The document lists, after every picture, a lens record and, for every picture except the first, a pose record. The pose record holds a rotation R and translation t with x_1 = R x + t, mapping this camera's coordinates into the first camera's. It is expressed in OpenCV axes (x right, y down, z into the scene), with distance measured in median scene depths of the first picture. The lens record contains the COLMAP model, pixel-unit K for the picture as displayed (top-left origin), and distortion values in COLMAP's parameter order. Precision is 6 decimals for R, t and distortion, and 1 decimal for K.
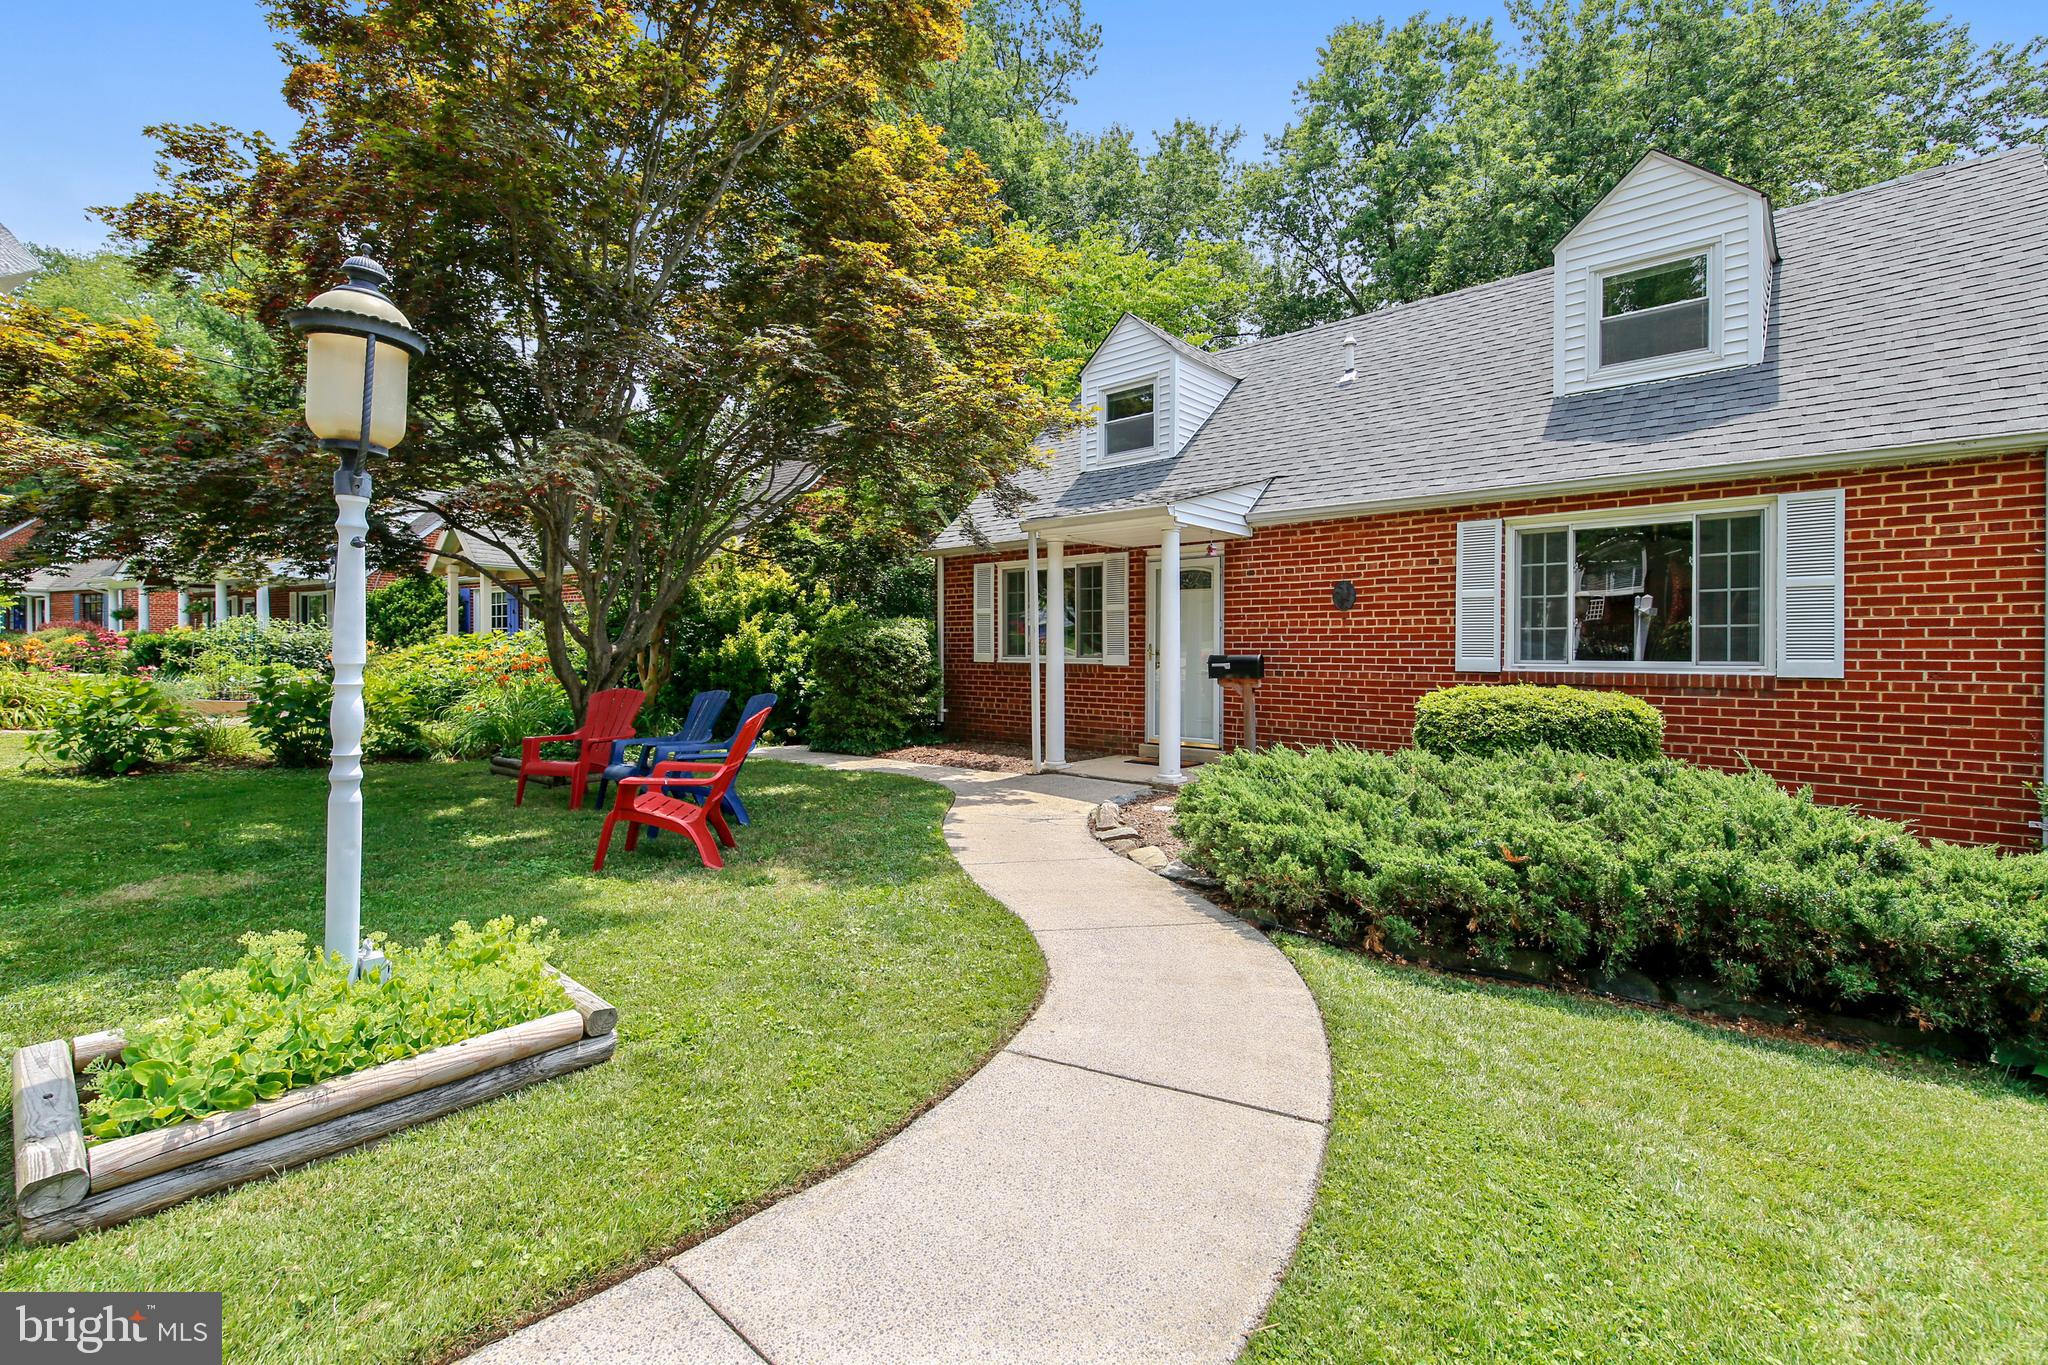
lens RADIAL K [[889.4, 0, 1022.8], [0, 889.4, 661.8], [0, 0, 1]] dist [0.000772, -0.000087]
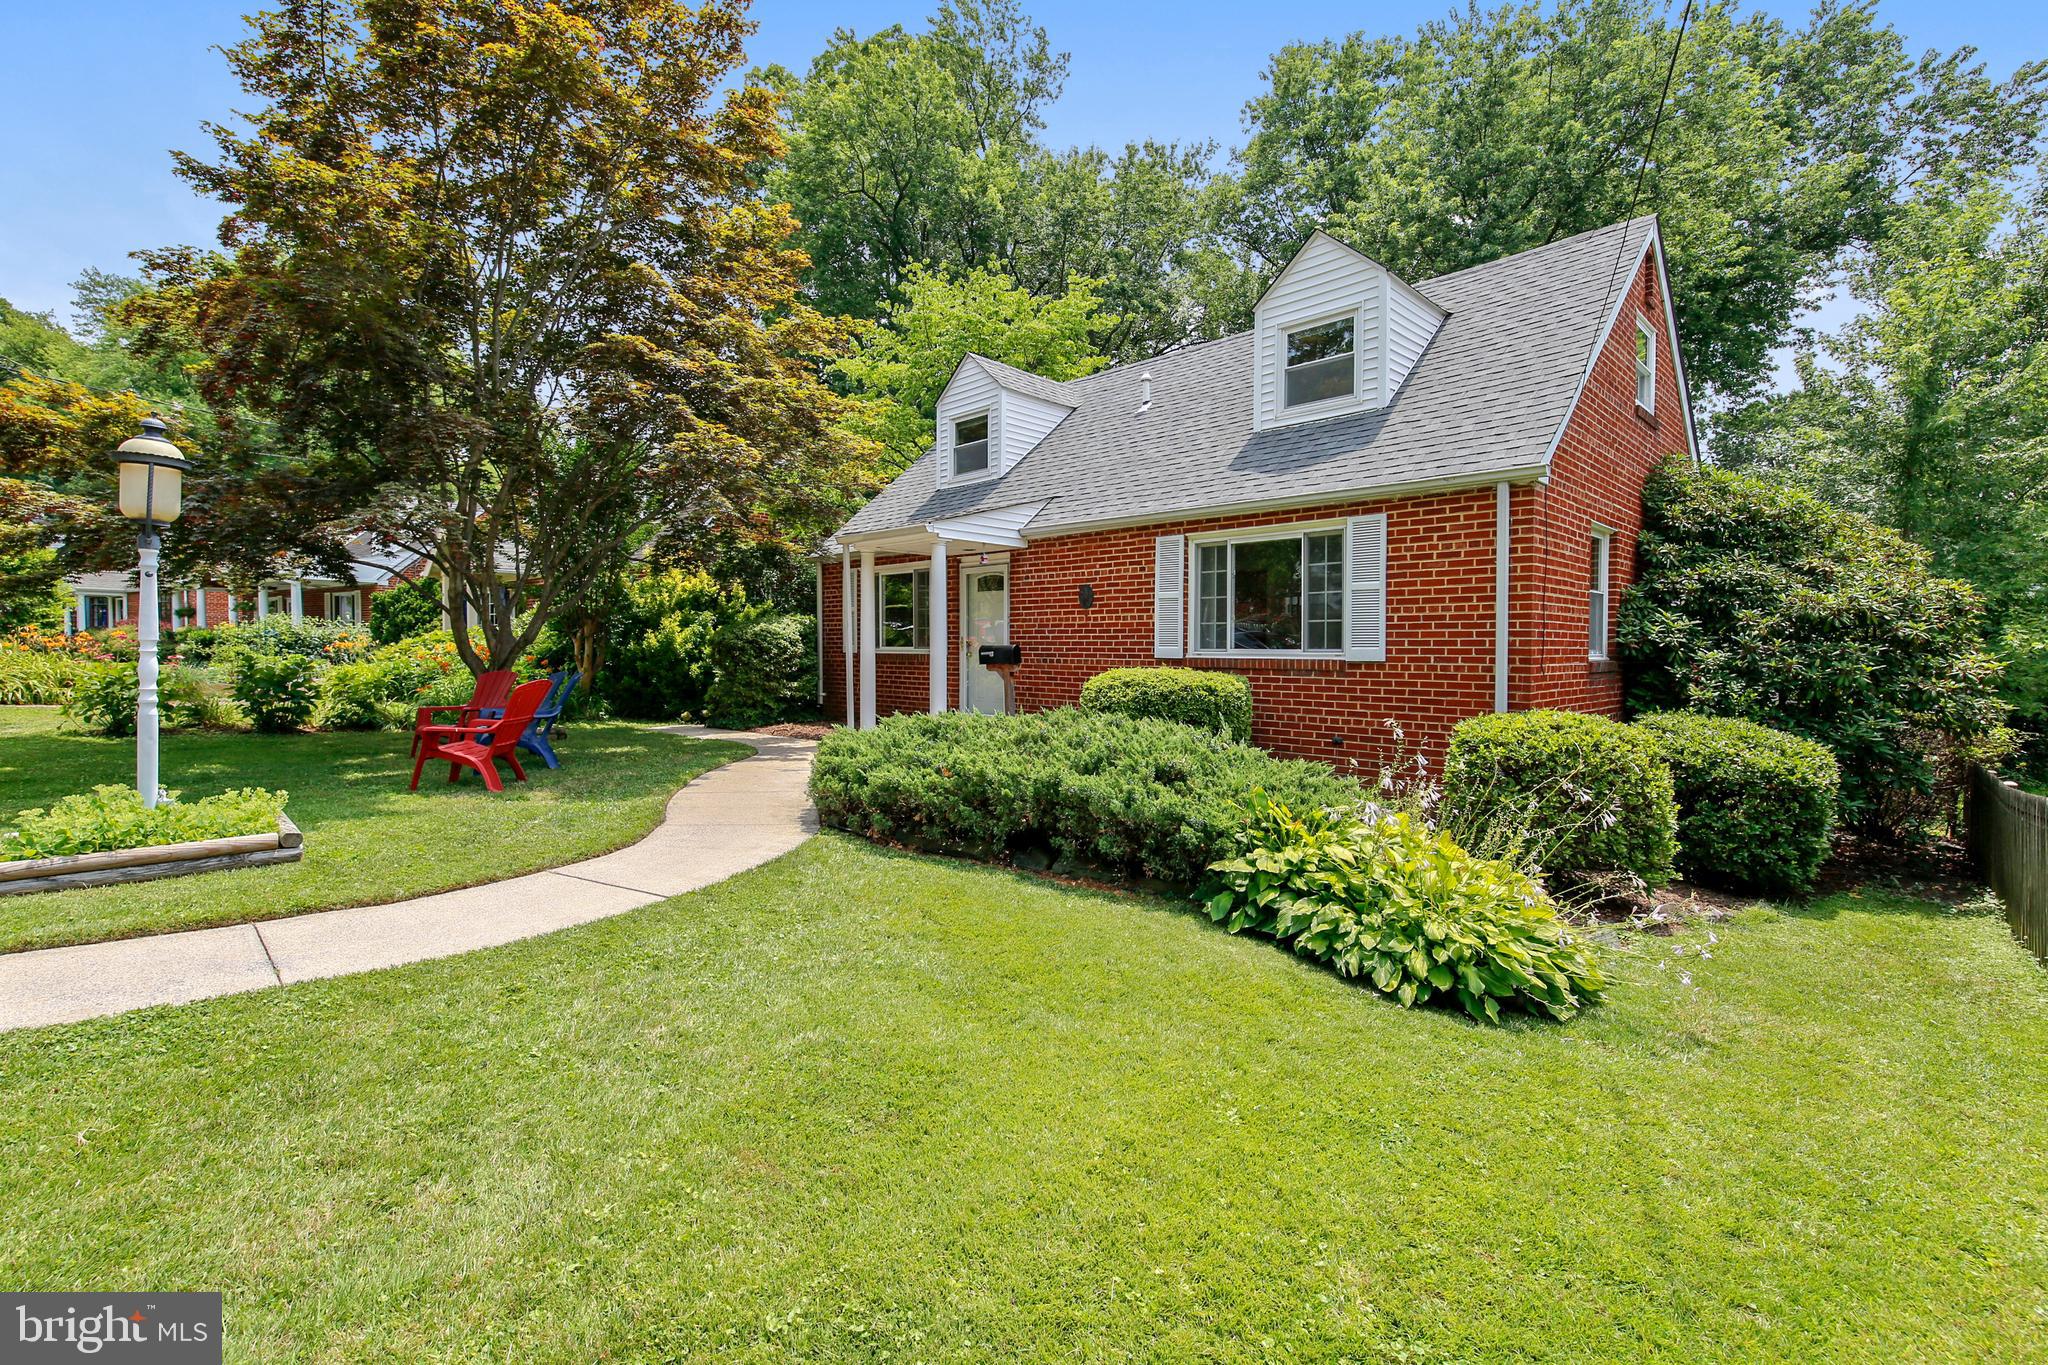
lens RADIAL K [[885.3, 0, 1023.2], [0, 885.3, 673.2], [0, 0, 1]] dist [0.001002, -0.000540]
pose [[0.998757, 0.002477, -0.049773, 0.361253], [-0.001693, 0.999874, 0.015789, 0.012532], [0.049806, -0.015685, 0.998636, -0.234424]]
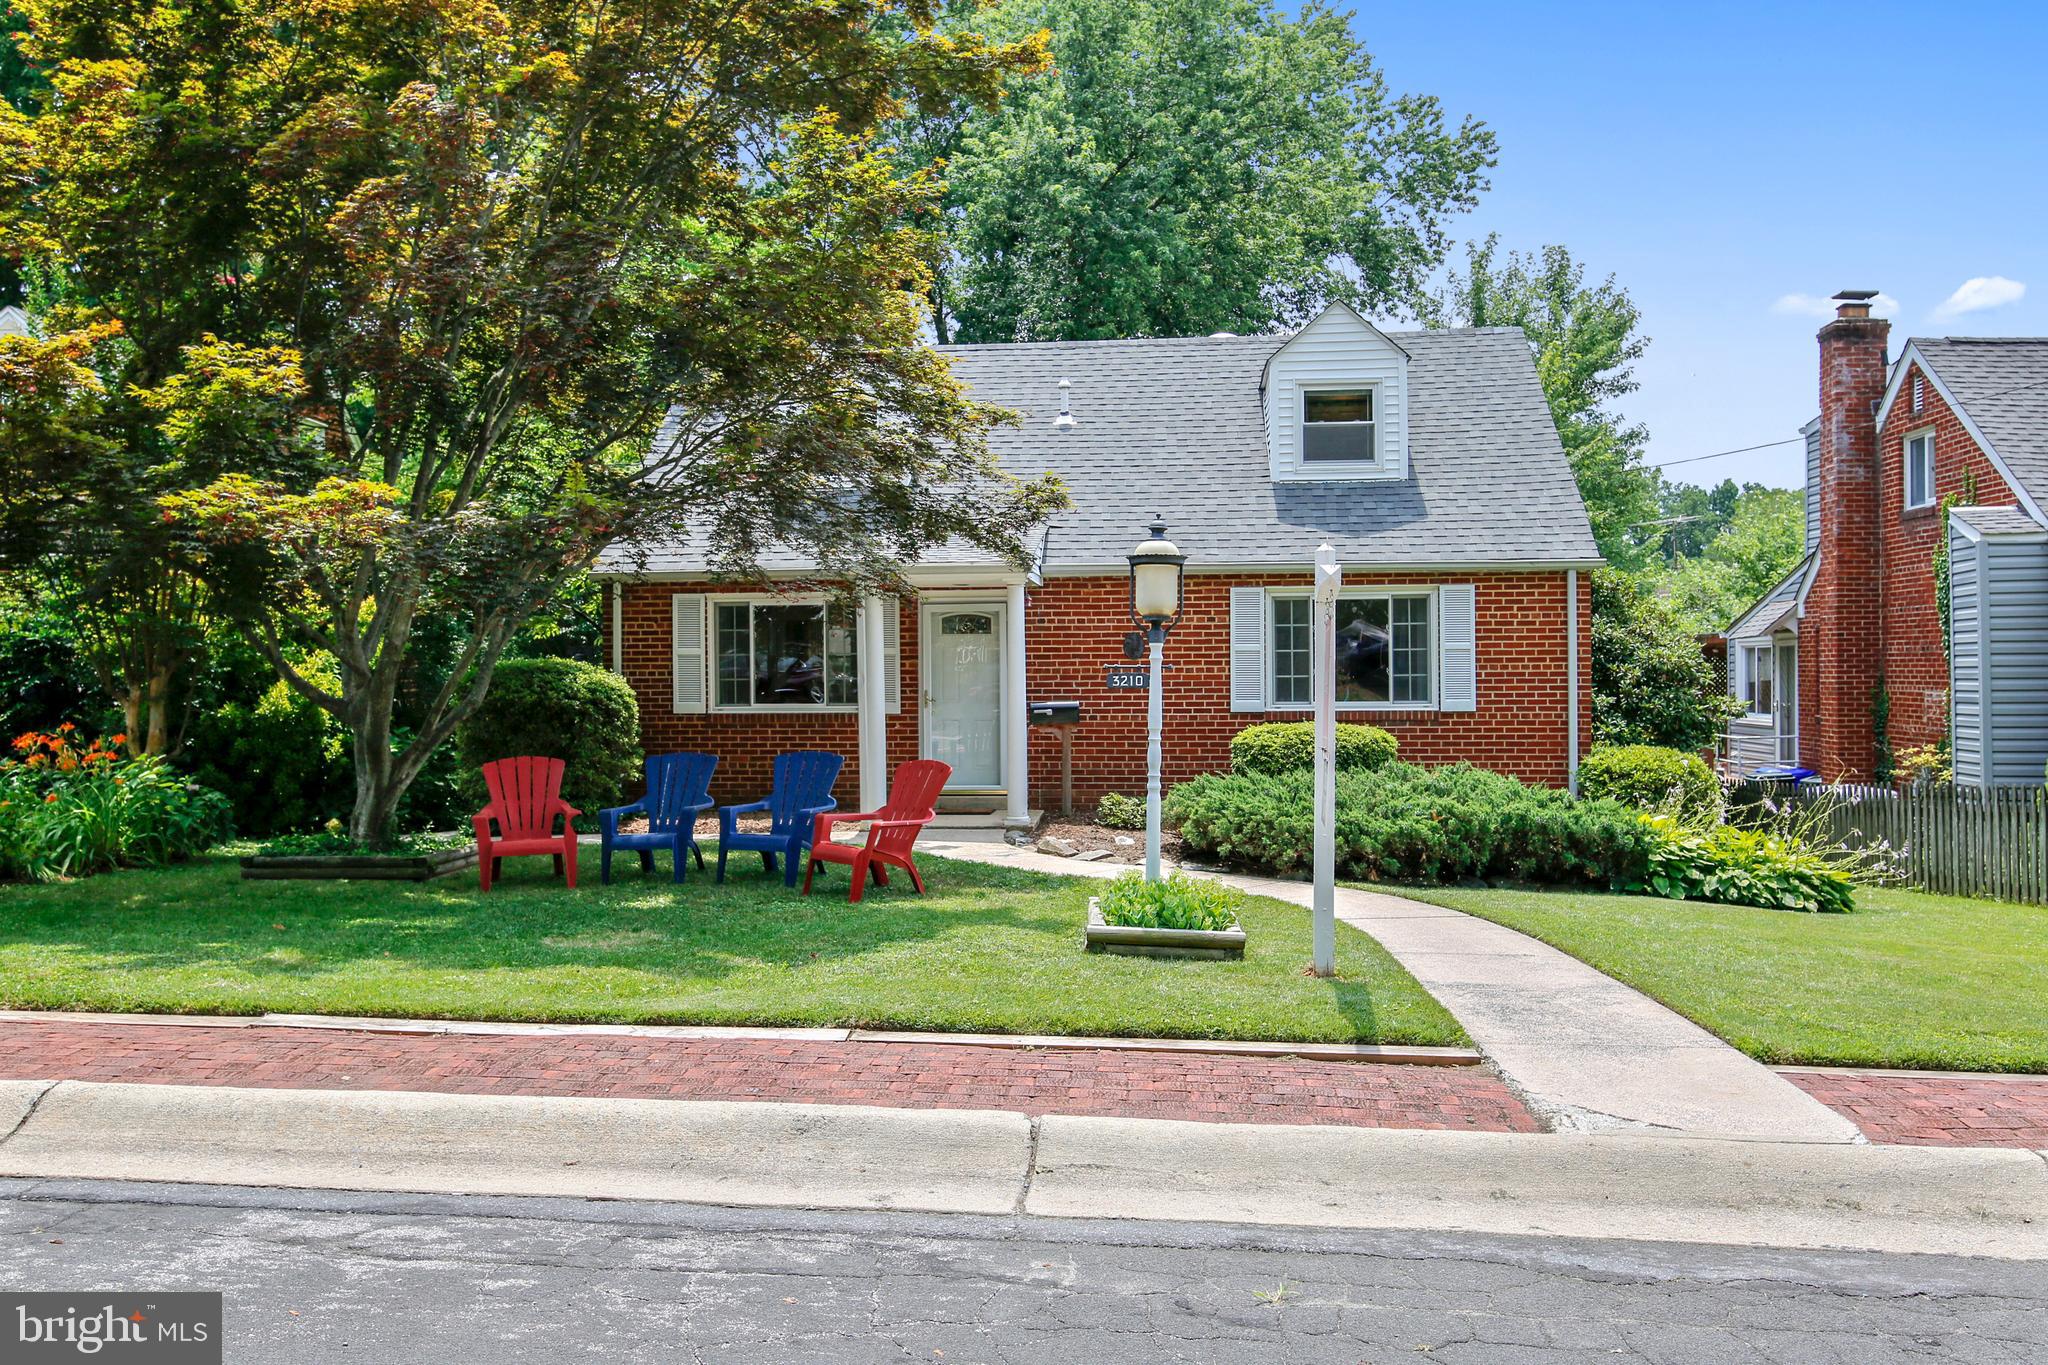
lens RADIAL K [[1521.1, 0, 1024.0], [0, 1521.1, 682.5], [0, 0, 1]] dist [-0.000725, -0.000873]
pose [[0.806830, -0.013443, 0.590631, -0.932434], [0.017884, 0.999839, -0.001674, -0.030334], [-0.590513, 0.011914, 0.806940, -0.478245]]
